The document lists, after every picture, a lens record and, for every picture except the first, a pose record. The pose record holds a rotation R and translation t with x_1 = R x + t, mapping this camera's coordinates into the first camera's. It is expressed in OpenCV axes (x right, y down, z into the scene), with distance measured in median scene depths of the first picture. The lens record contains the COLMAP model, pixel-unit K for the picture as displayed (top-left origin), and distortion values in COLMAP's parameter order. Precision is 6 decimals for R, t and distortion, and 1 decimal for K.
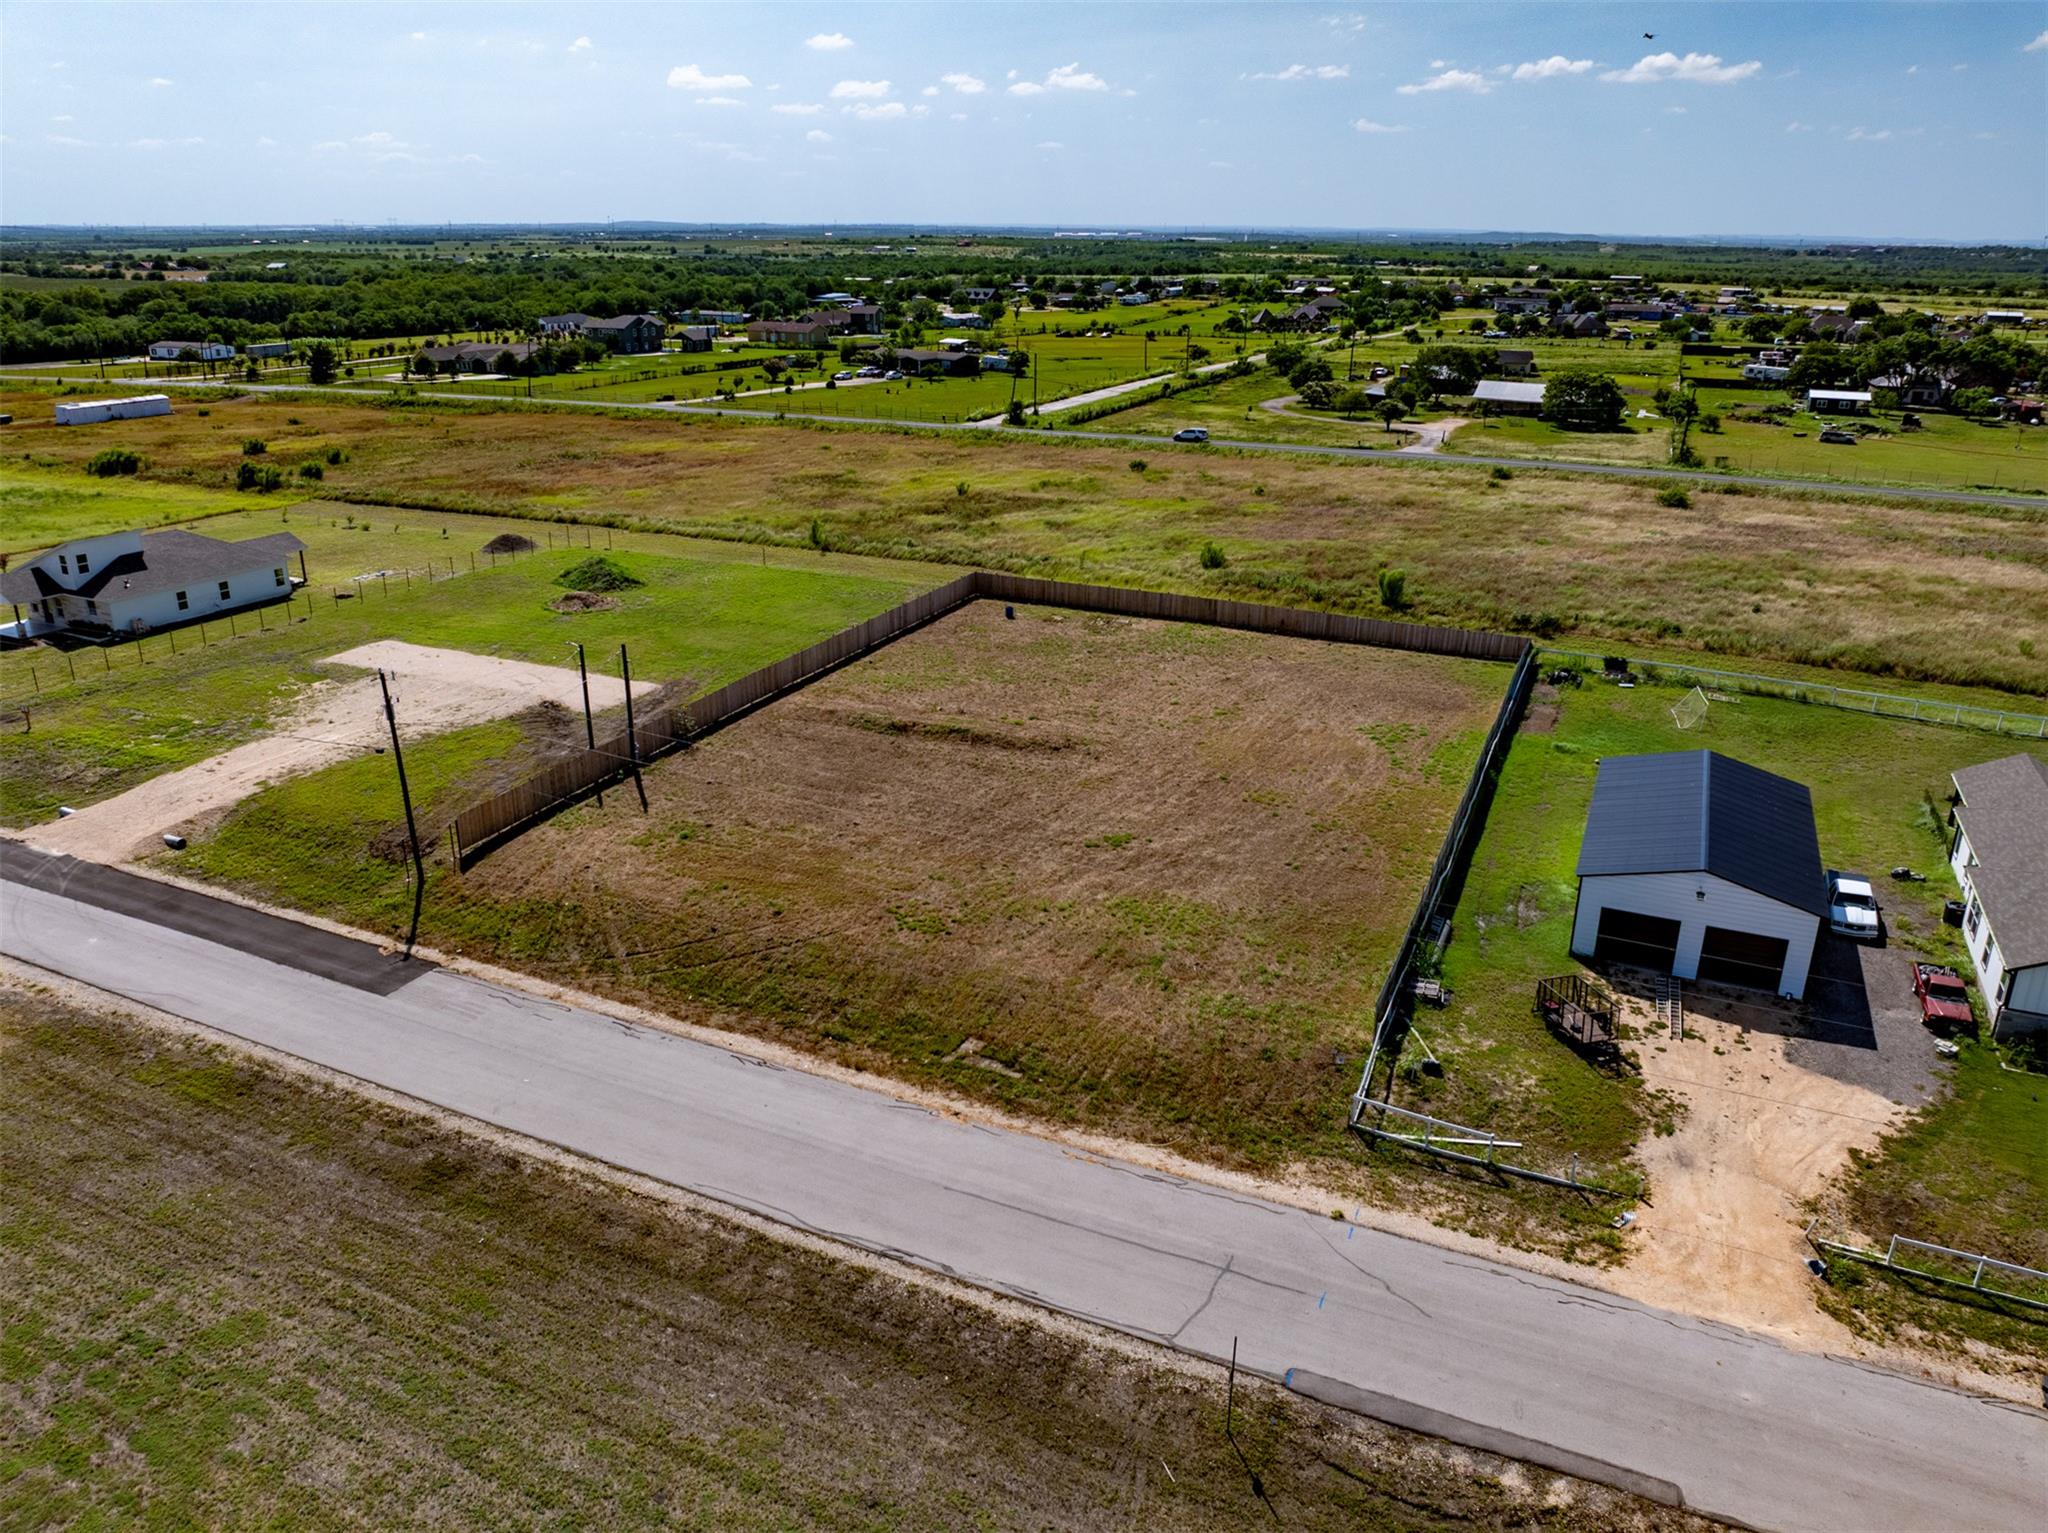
lens RADIAL K [[1465.2, 0, 1031.7], [0, 1465.2, 682.8], [0, 0, 1]] dist [-0.038001, -0.002671]
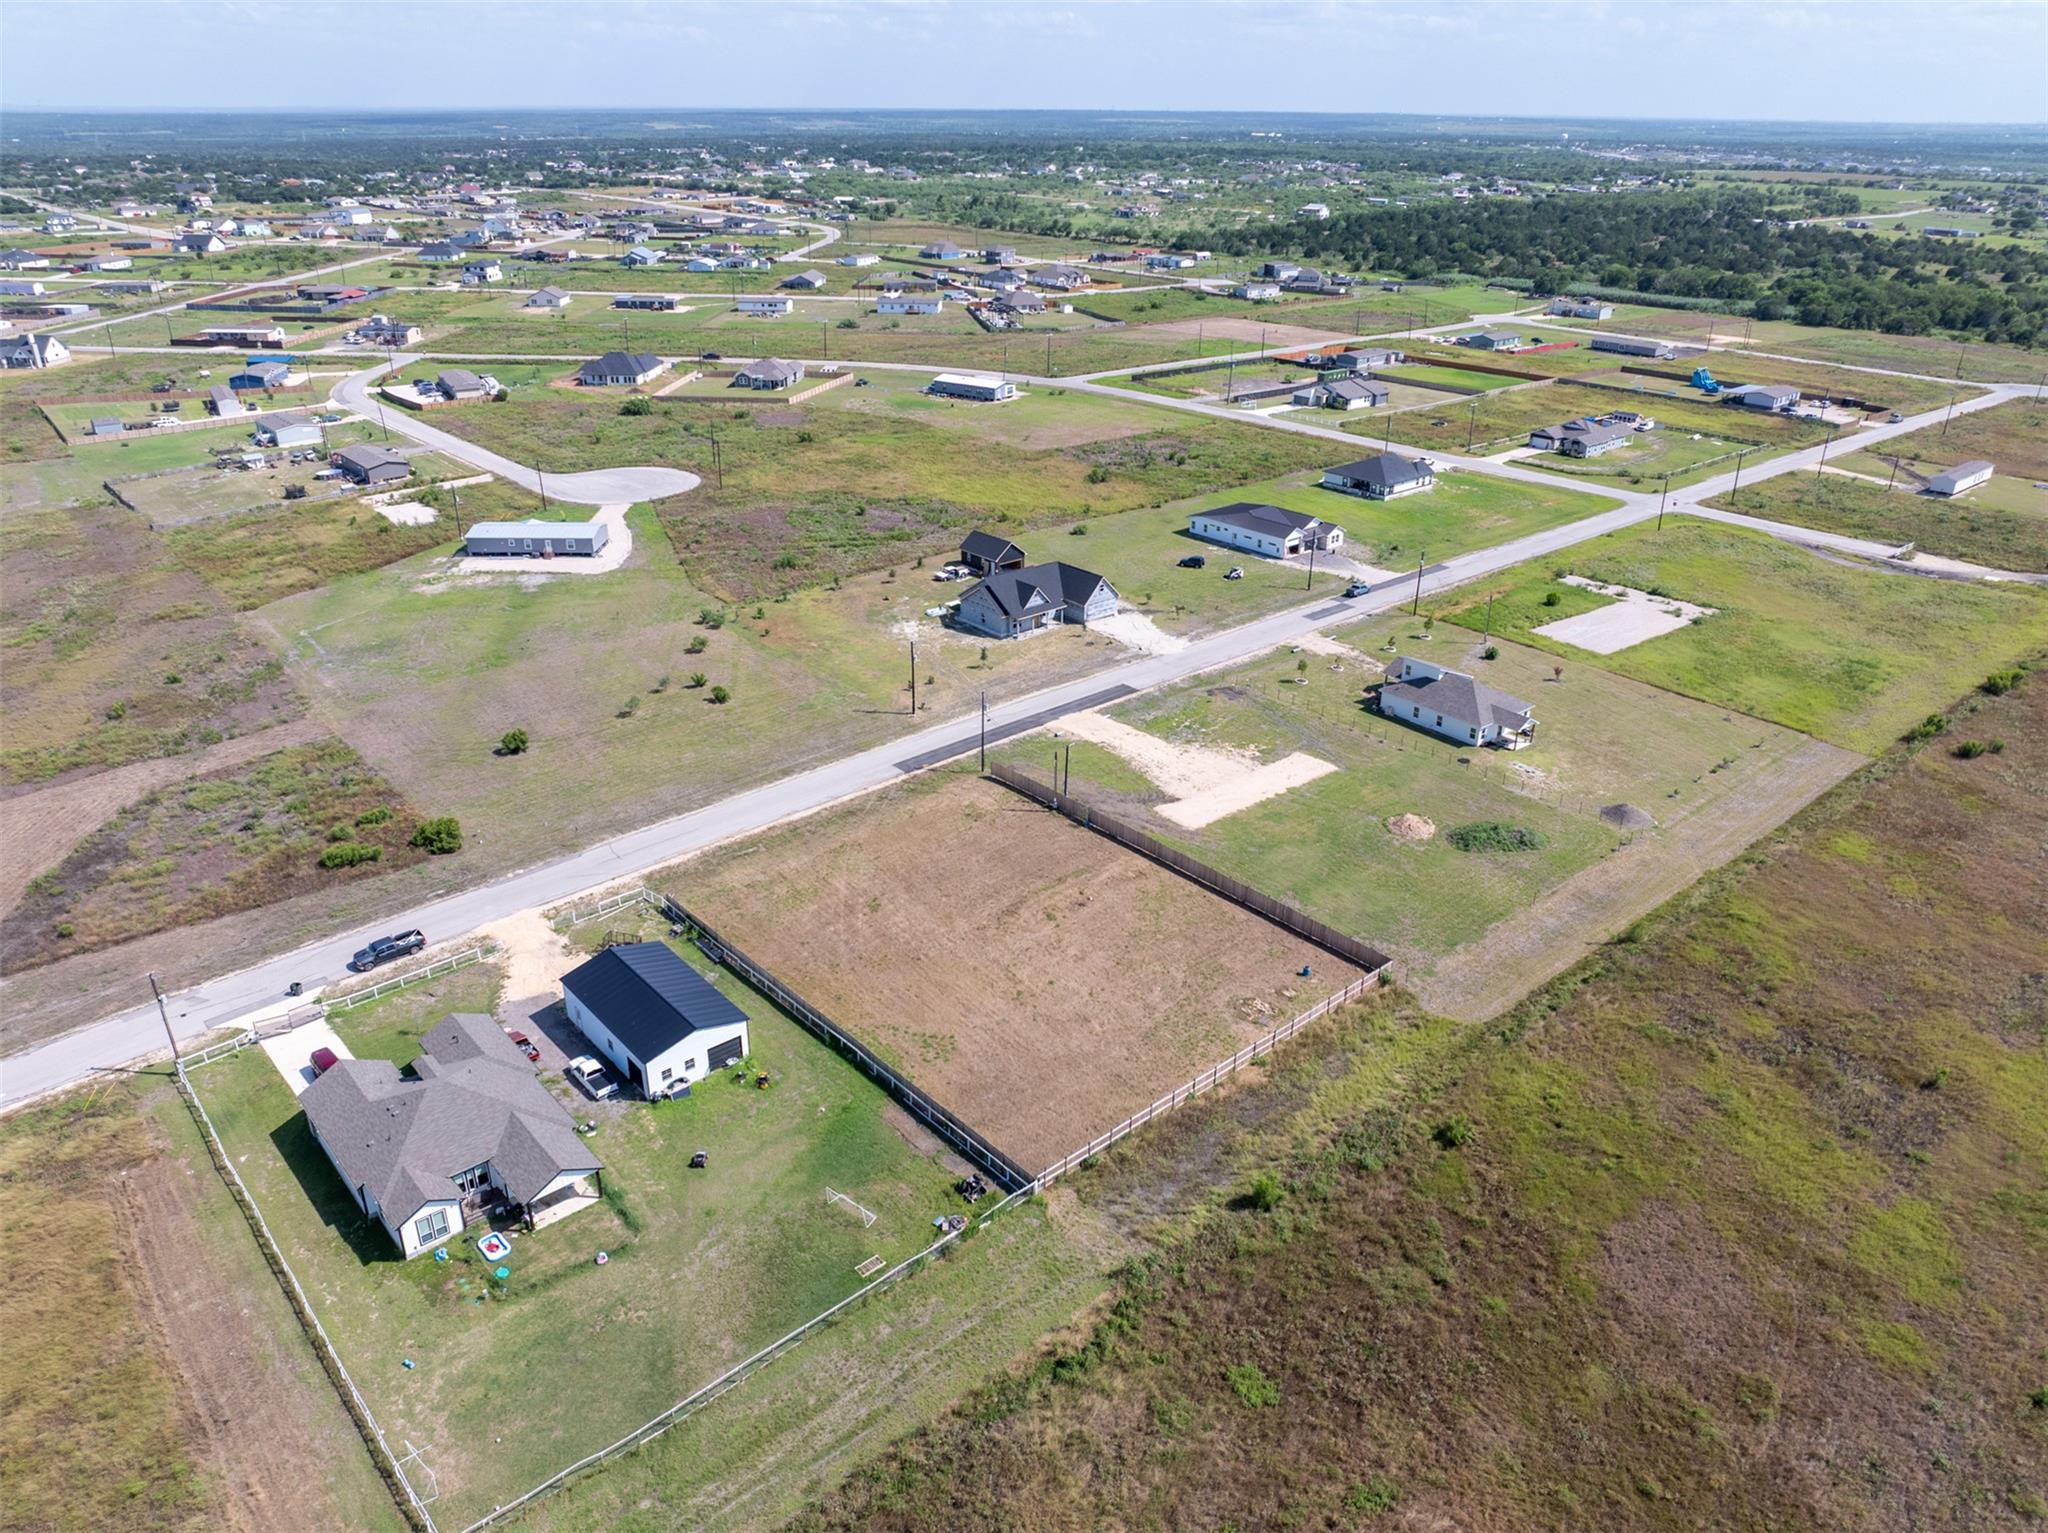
lens RADIAL K [[1448.6, 0, 1032.0], [0, 1448.6, 699.4], [0, 0, 1]] dist [-0.036048, -0.006622]
pose [[-0.419583, 0.340294, -0.841516, 1.295139], [-0.285225, 0.830686, 0.478129, -0.956310], [0.861740, 0.440637, -0.251482, 1.317484]]
